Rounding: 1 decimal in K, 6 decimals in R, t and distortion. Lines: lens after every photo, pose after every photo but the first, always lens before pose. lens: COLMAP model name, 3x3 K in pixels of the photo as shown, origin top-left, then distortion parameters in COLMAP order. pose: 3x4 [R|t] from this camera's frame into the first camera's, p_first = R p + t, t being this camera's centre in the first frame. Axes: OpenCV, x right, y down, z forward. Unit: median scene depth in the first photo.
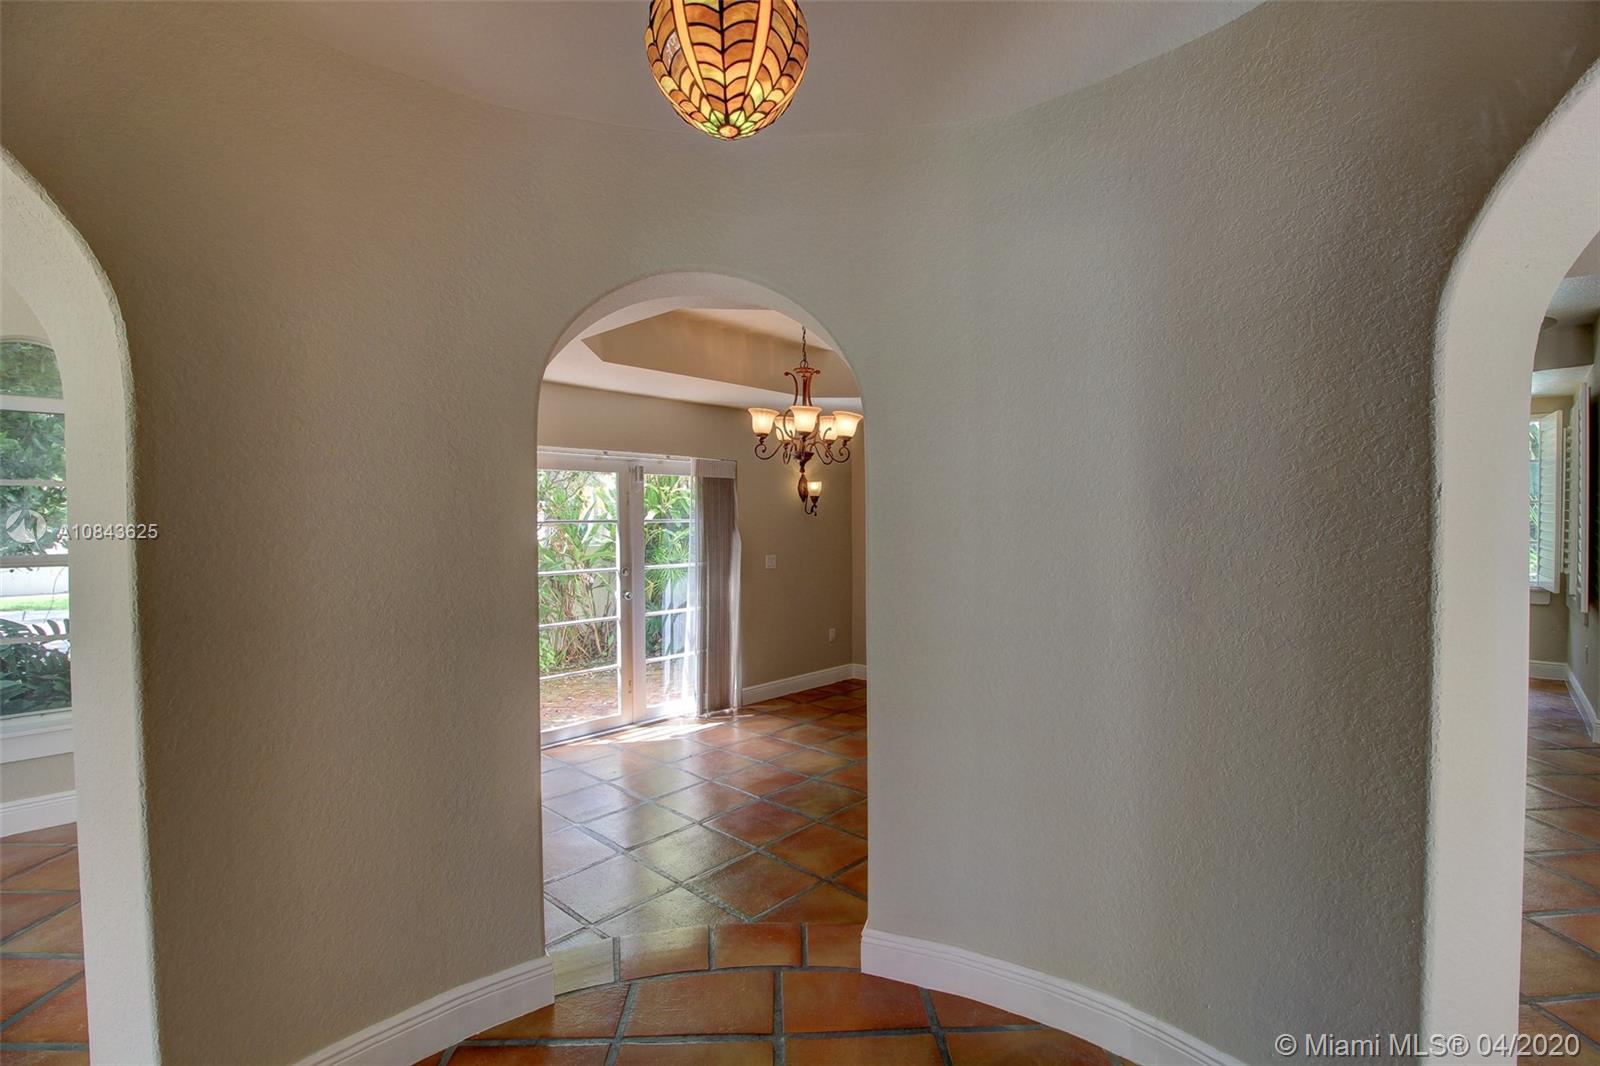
lens RADIAL K [[745.7, 0, 802.4], [0, 745.7, 527.6], [0, 0, 1]] dist [-0.006488, -0.005035]
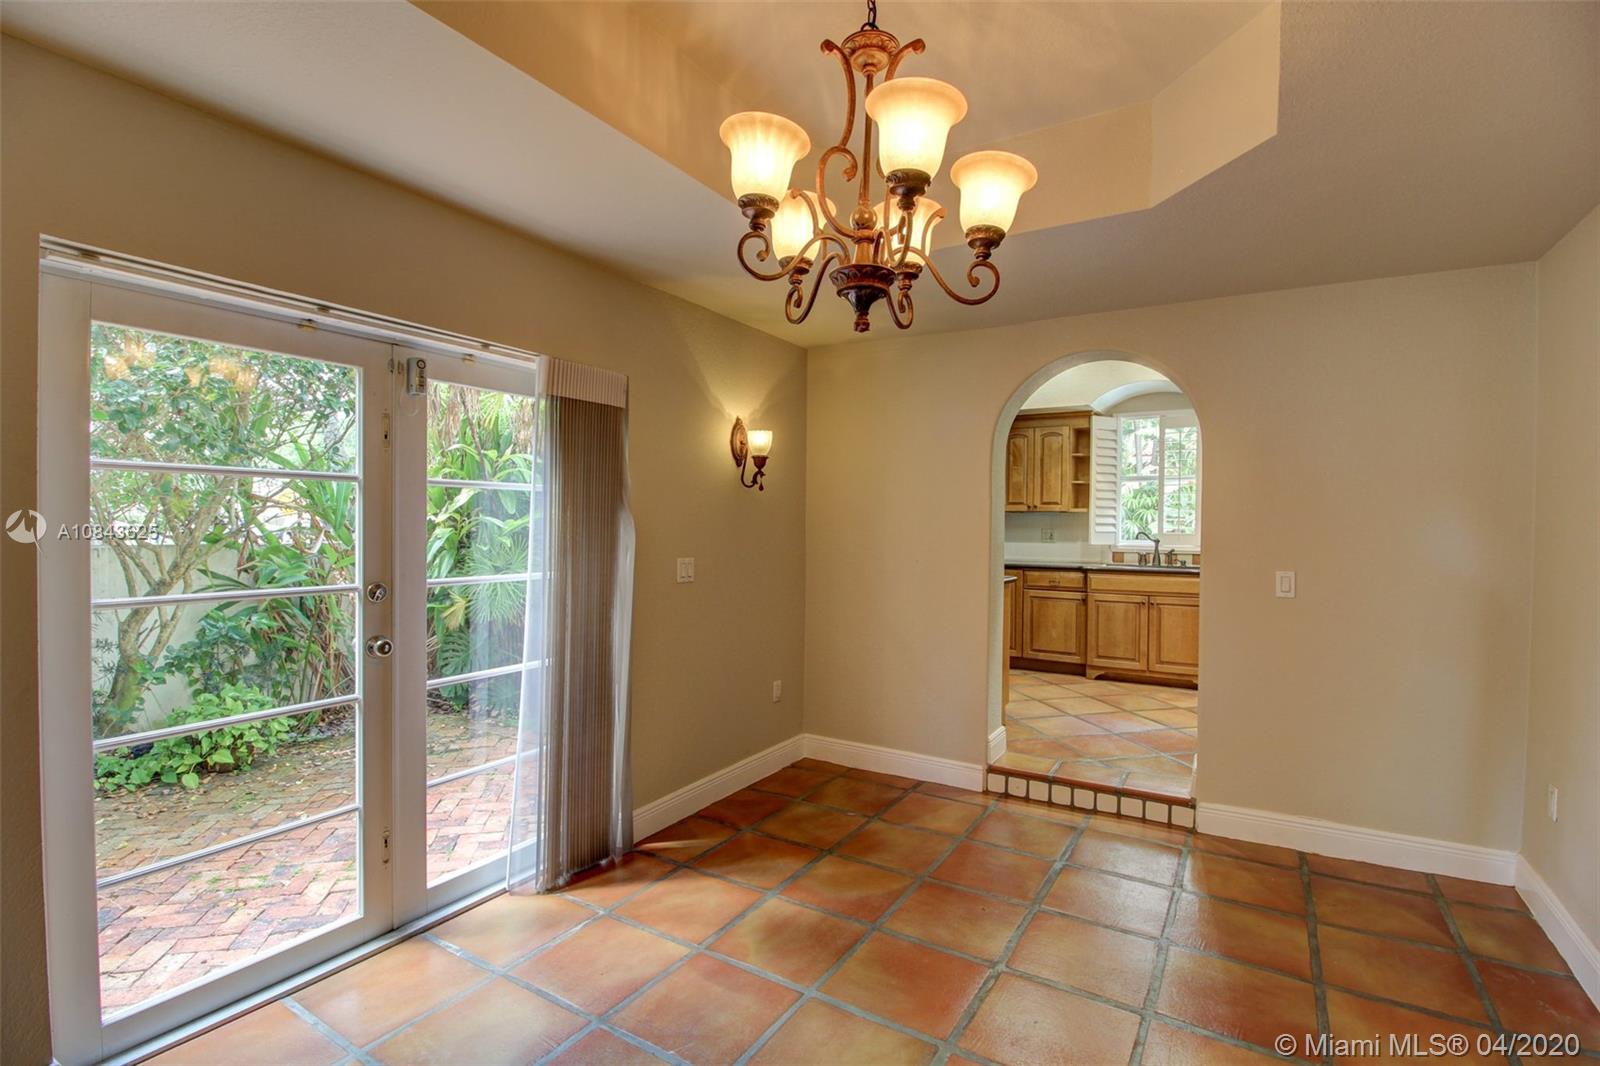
lens RADIAL K [[745.7, 0, 799.1], [0, 745.7, 542.4], [0, 0, 1]] dist [-0.006488, -0.005035]
pose [[0.979999, 0.013811, 0.198524, -0.073493], [-0.016268, 0.999810, 0.010746, 0.019295], [-0.198338, -0.013761, 0.980037, 0.473353]]
